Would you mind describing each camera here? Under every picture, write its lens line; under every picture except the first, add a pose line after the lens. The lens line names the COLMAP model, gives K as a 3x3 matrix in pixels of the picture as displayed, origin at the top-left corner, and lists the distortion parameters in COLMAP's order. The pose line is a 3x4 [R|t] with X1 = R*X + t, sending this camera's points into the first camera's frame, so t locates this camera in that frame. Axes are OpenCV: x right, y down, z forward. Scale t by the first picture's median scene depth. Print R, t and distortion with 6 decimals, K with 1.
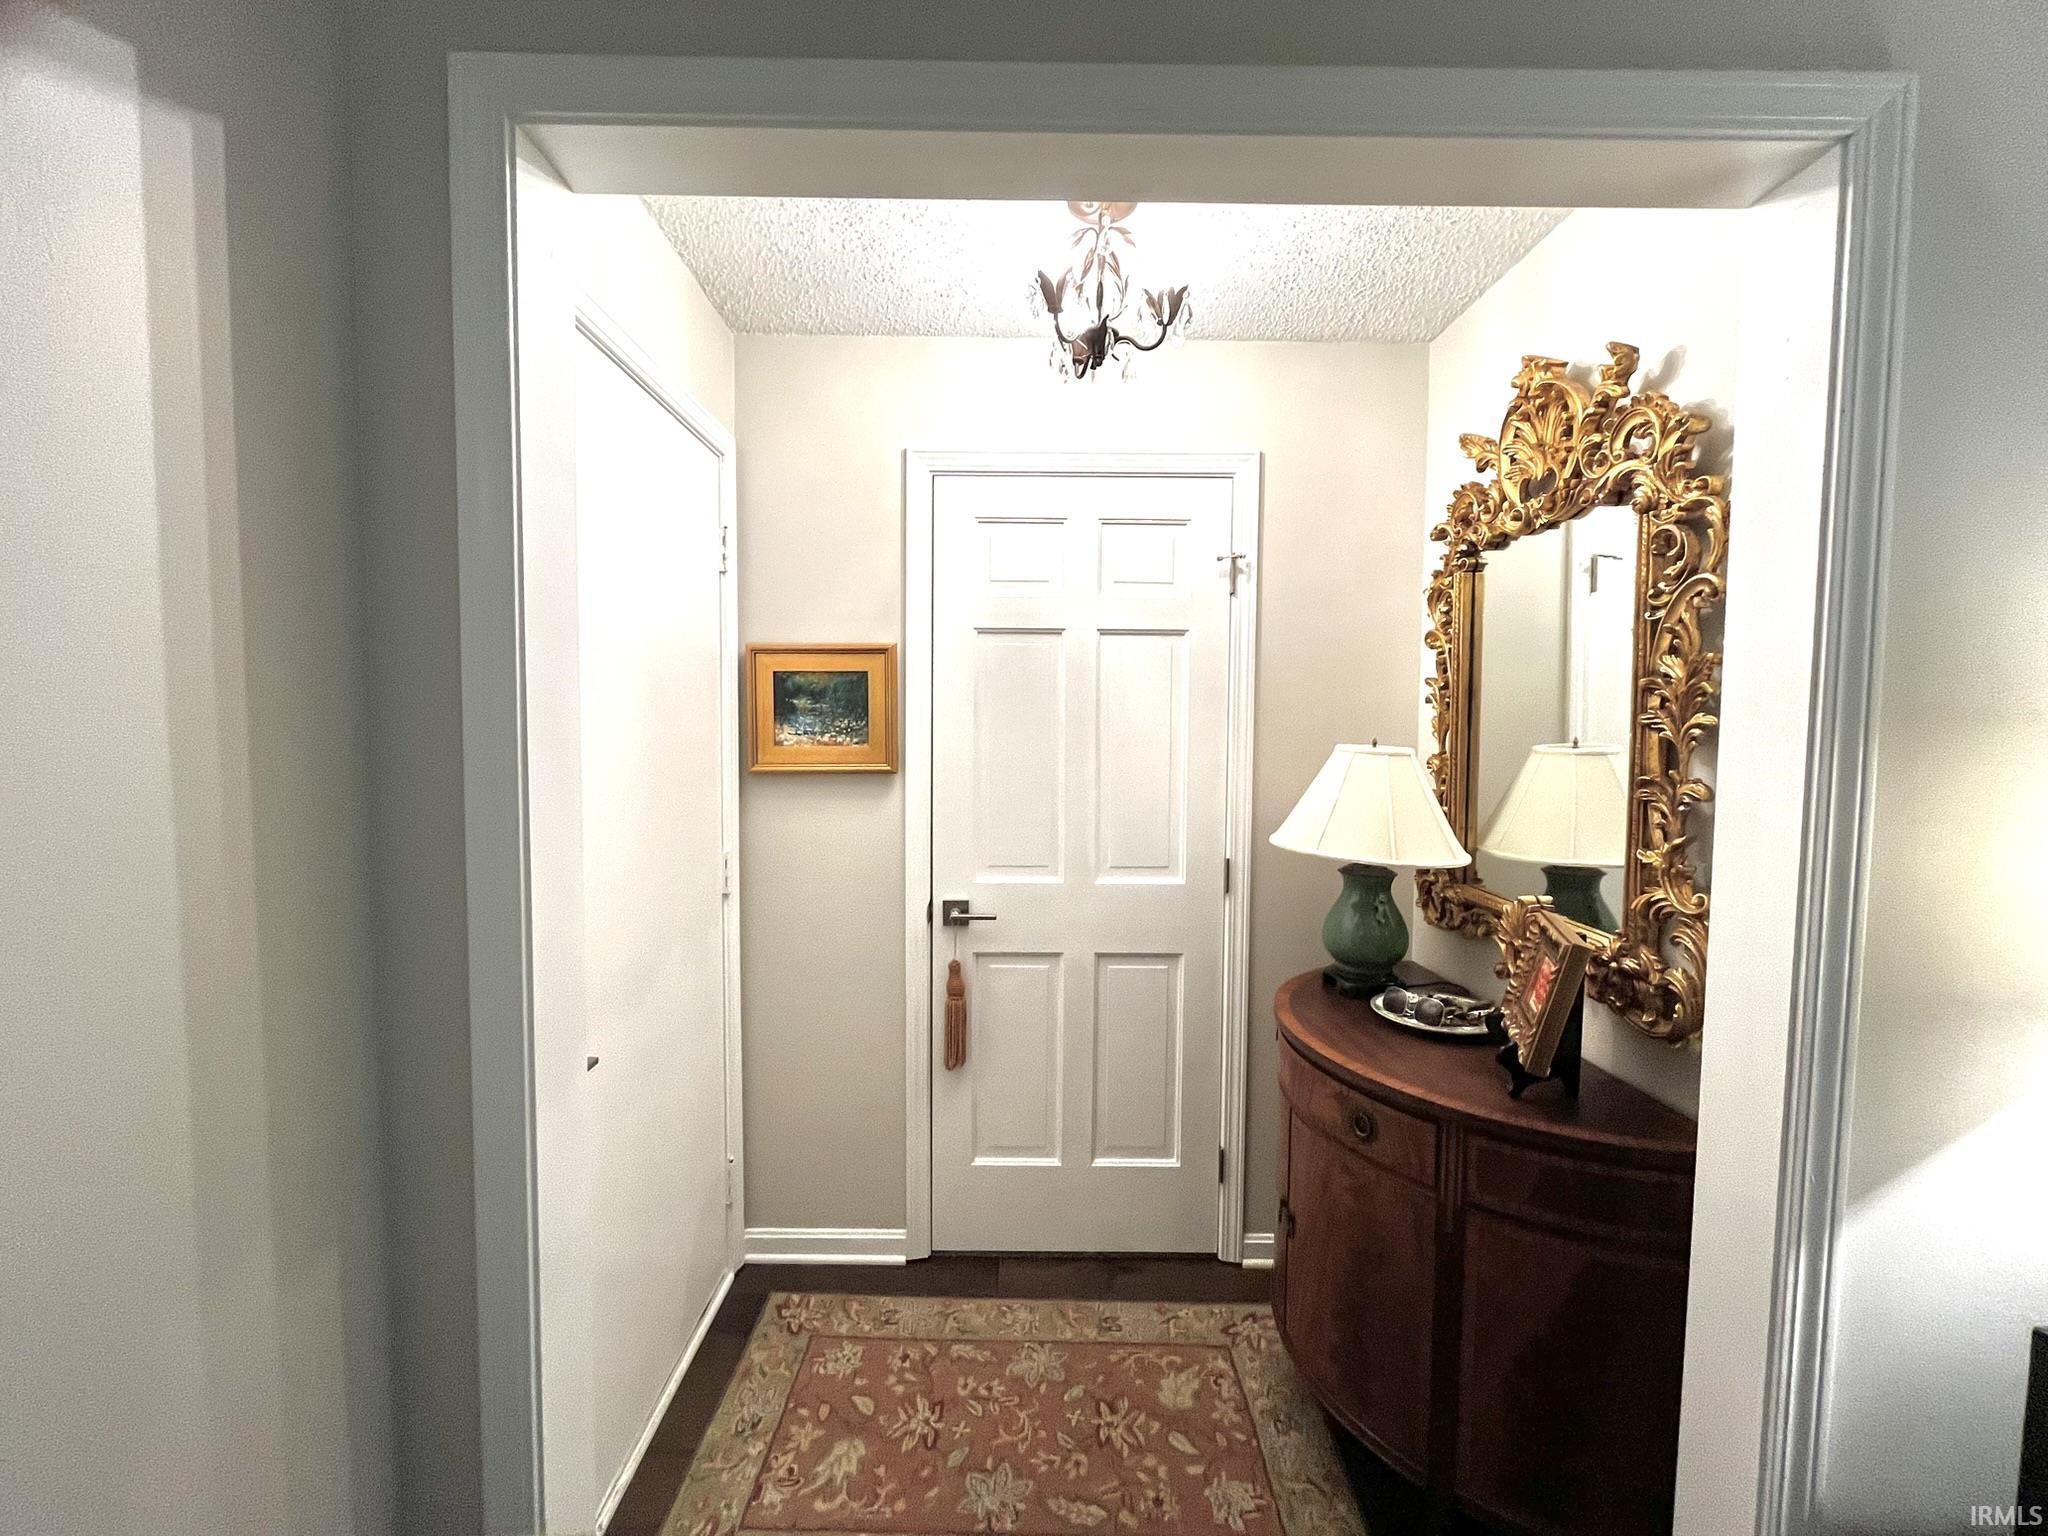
lens RADIAL K [[829.4, 0, 1018.6], [0, 829.4, 771.0], [0, 0, 1]] dist [-0.000772, 0.000087]
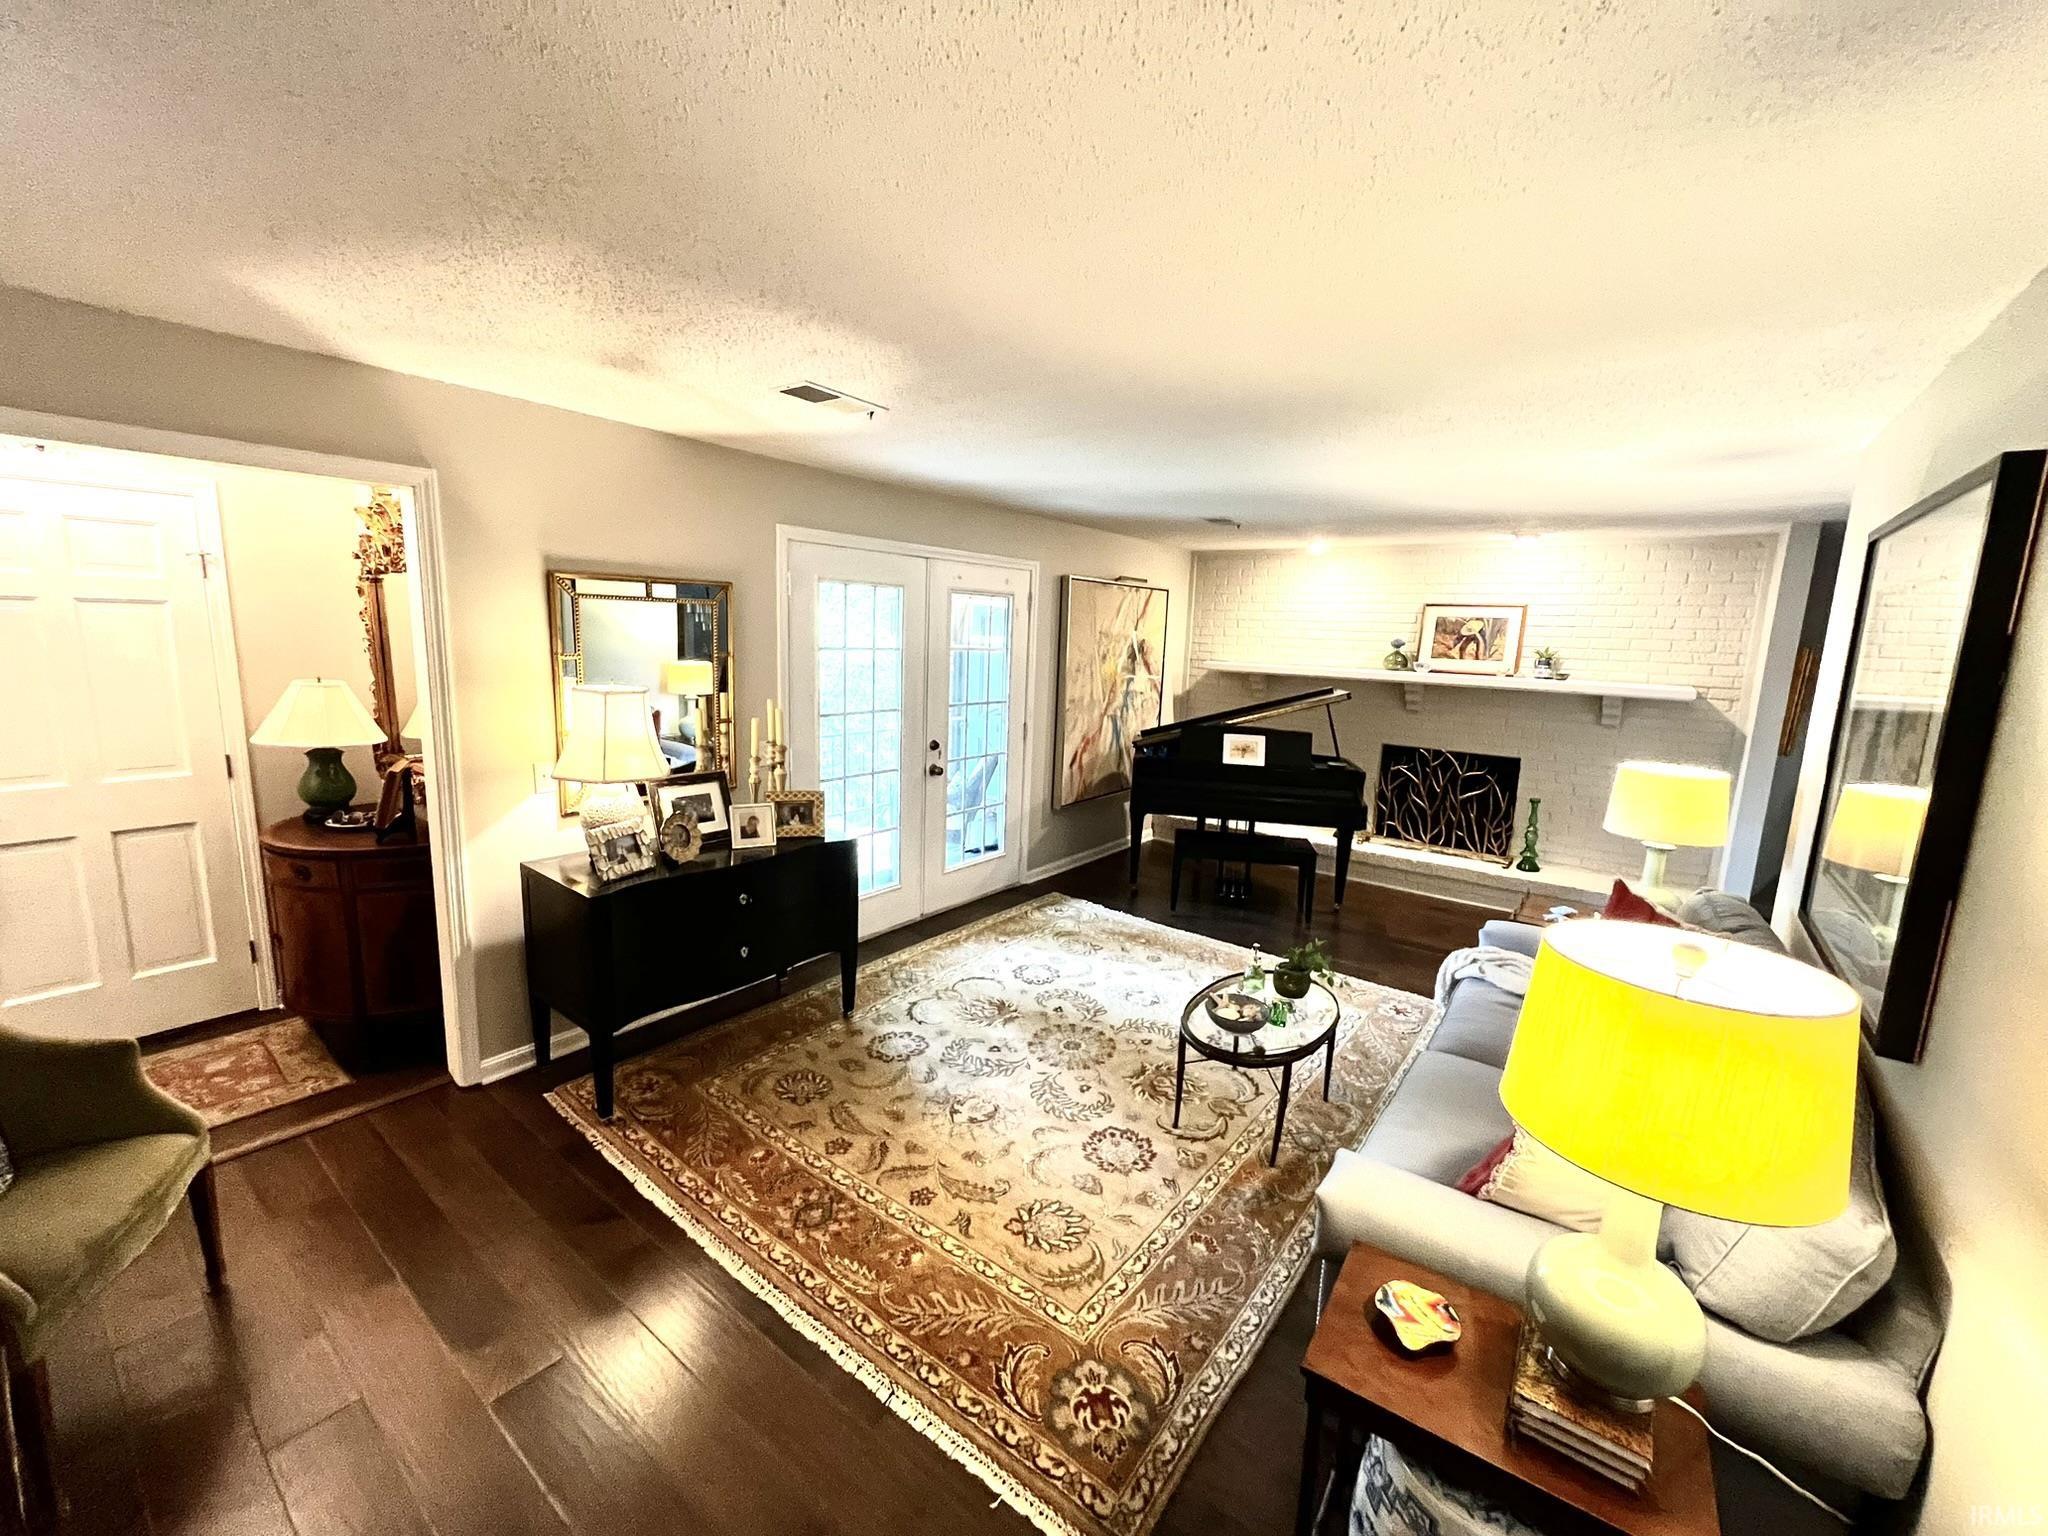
lens RADIAL K [[829.4, 0, 1015.5], [0, 829.4, 763.1], [0, 0, 1]] dist [-0.000772, 0.000087]
pose [[0.613413, -0.117991, 0.780899, -0.055689], [0.013617, 0.990210, 0.138921, -0.077490], [-0.789645, -0.074583, 0.609014, -1.177202]]
